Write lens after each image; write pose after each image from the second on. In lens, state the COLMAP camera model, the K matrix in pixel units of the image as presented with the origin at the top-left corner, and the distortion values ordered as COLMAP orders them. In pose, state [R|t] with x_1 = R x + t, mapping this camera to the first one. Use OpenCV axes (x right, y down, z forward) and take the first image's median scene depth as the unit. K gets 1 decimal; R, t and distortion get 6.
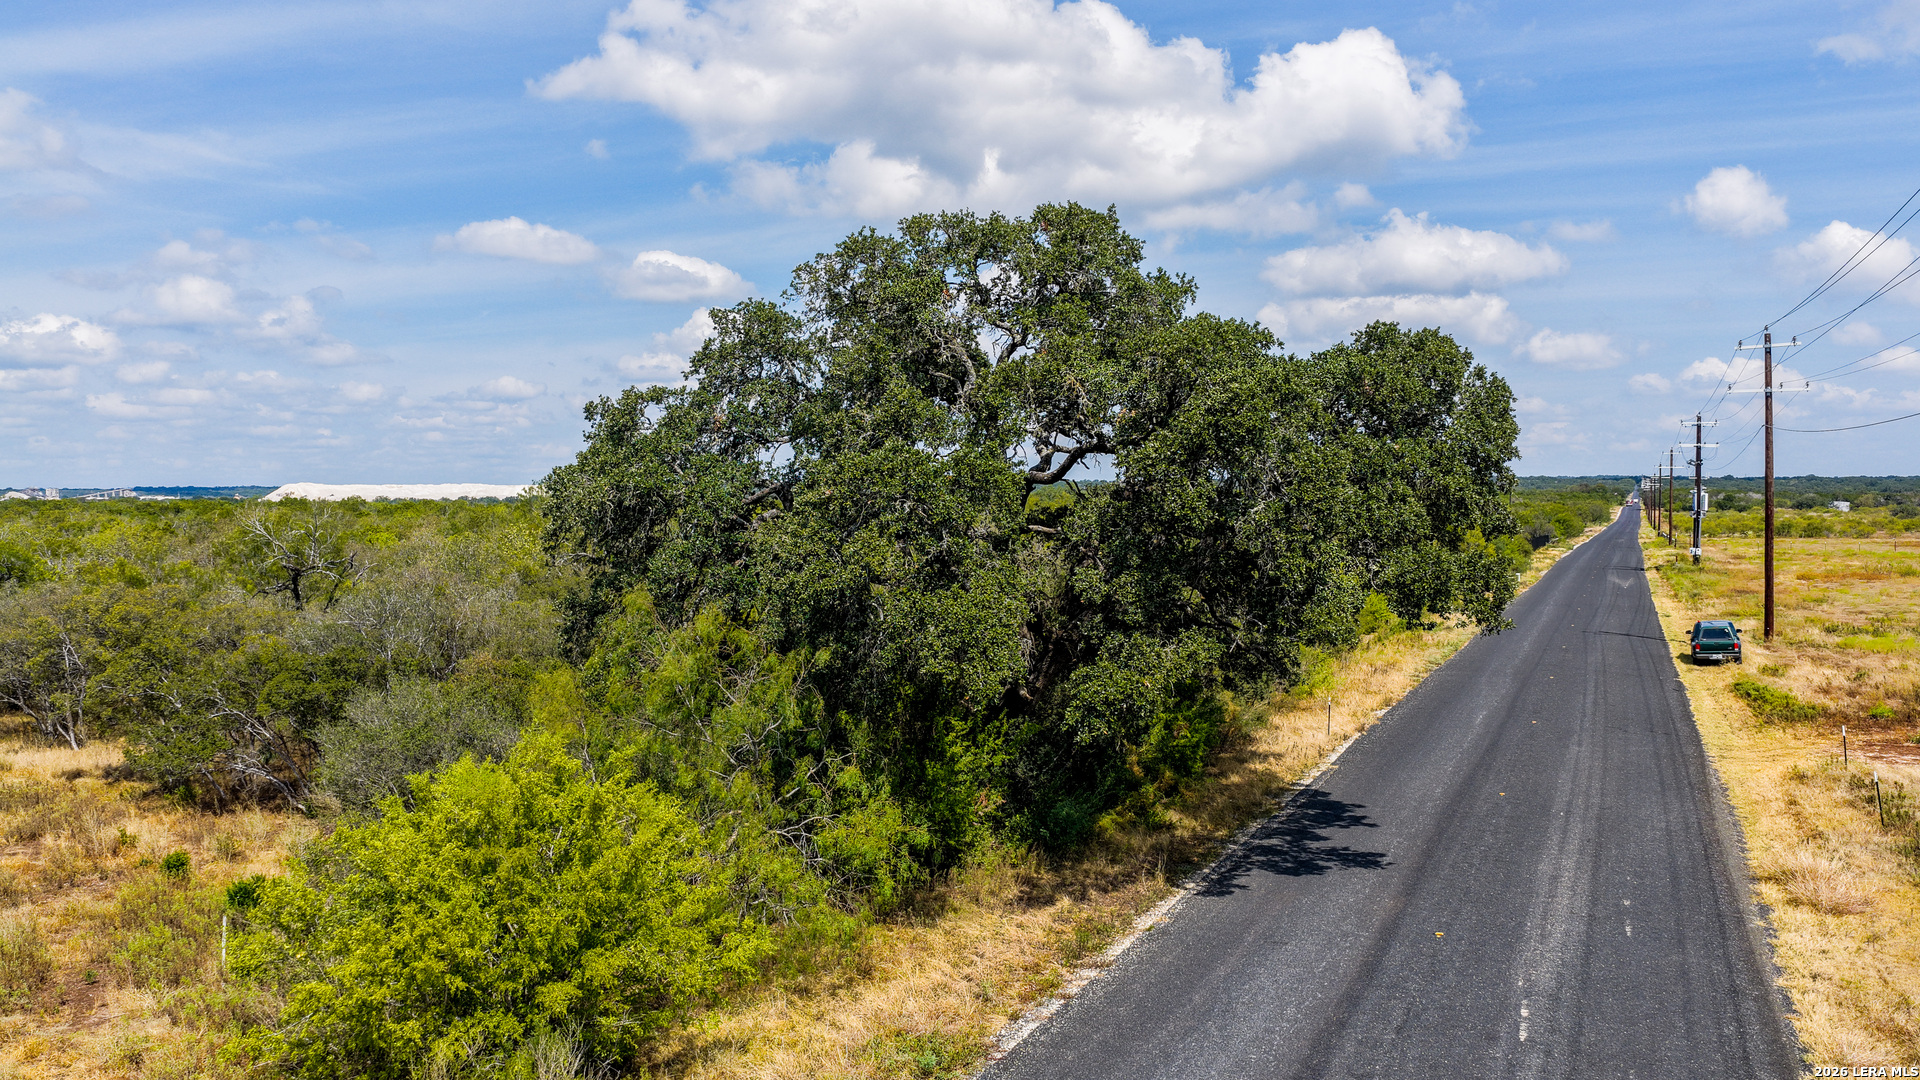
lens RADIAL K [[1587.6, 0, 960.0], [0, 1587.6, 540.0], [0, 0, 1]] dist [-0.023085, 0.052508]
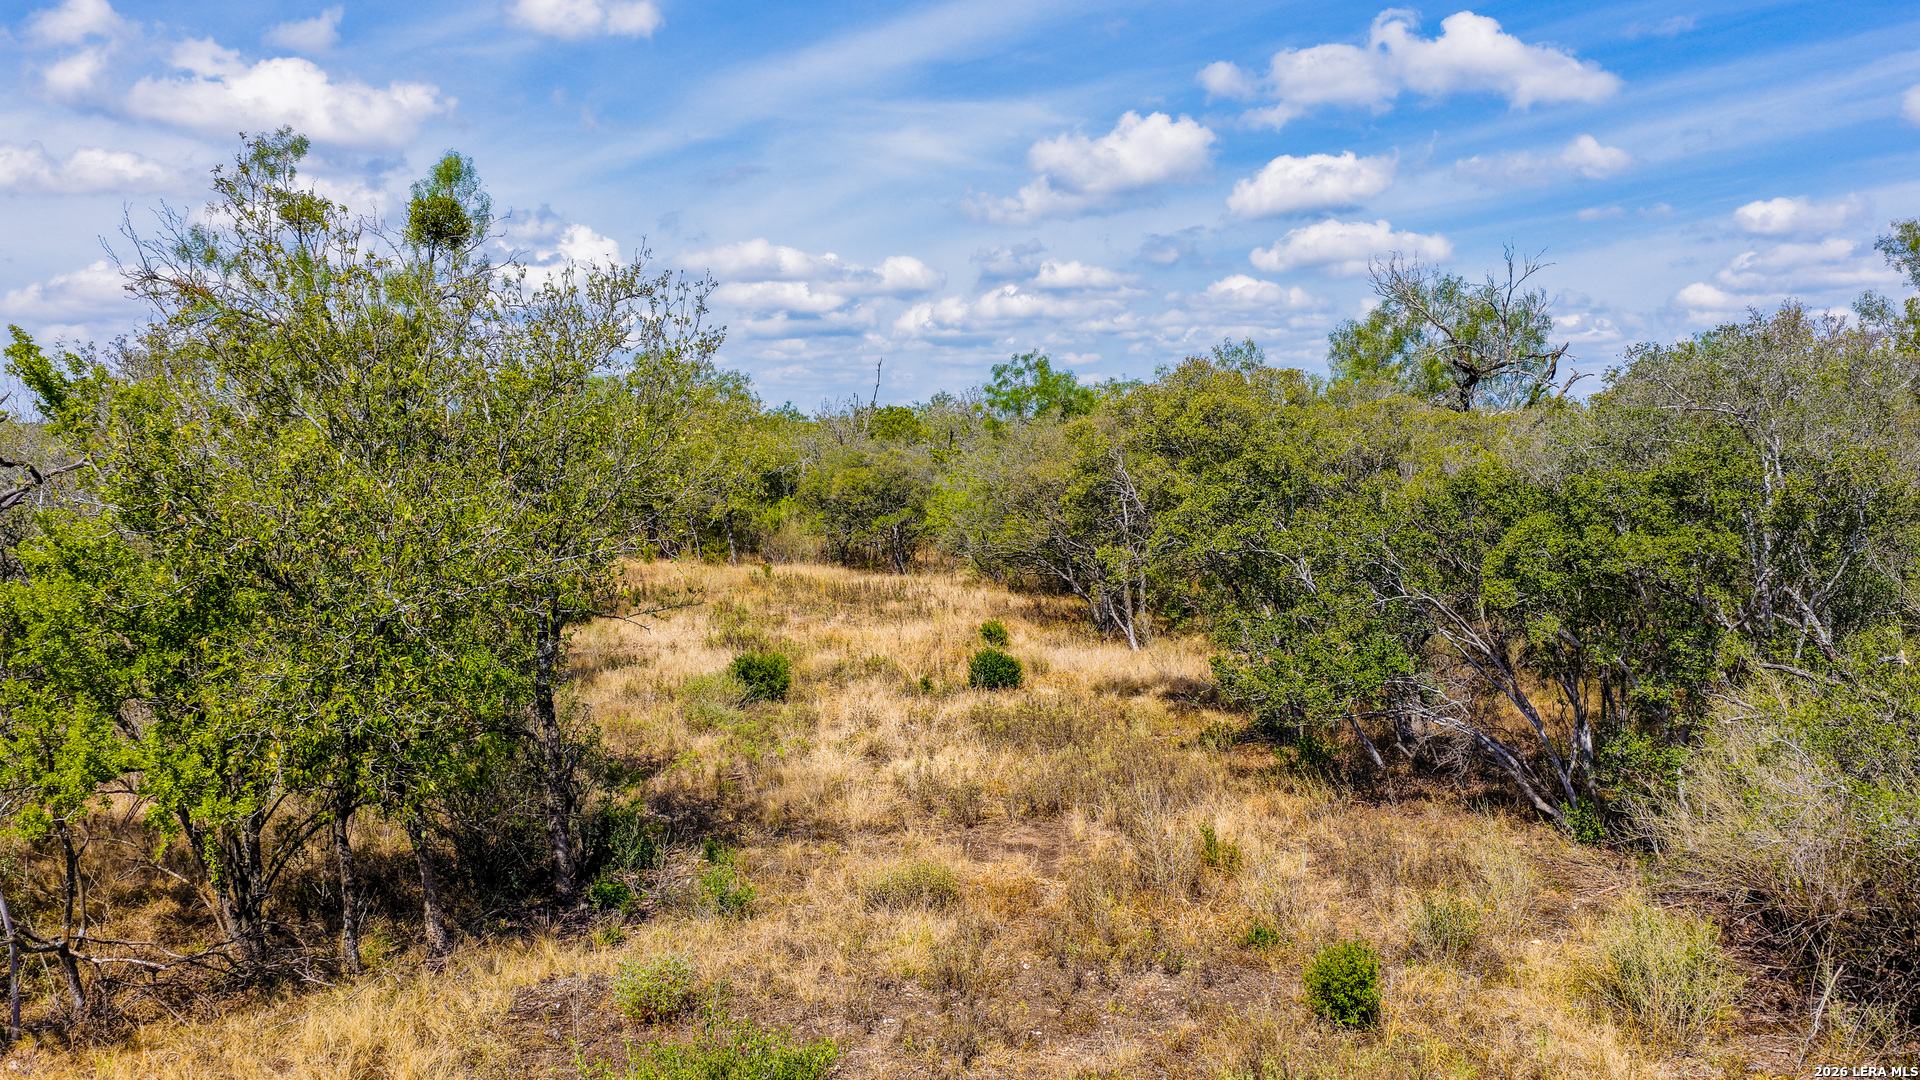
lens RADIAL K [[1587.6, 0, 960.0], [0, 1587.6, 540.0], [0, 0, 1]] dist [-0.023085, 0.052508]
pose [[0.809157, 0.037044, -0.586424, -0.263904], [-0.010572, 0.998767, 0.048504, 0.063444], [0.587497, -0.033047, 0.808551, 0.484520]]
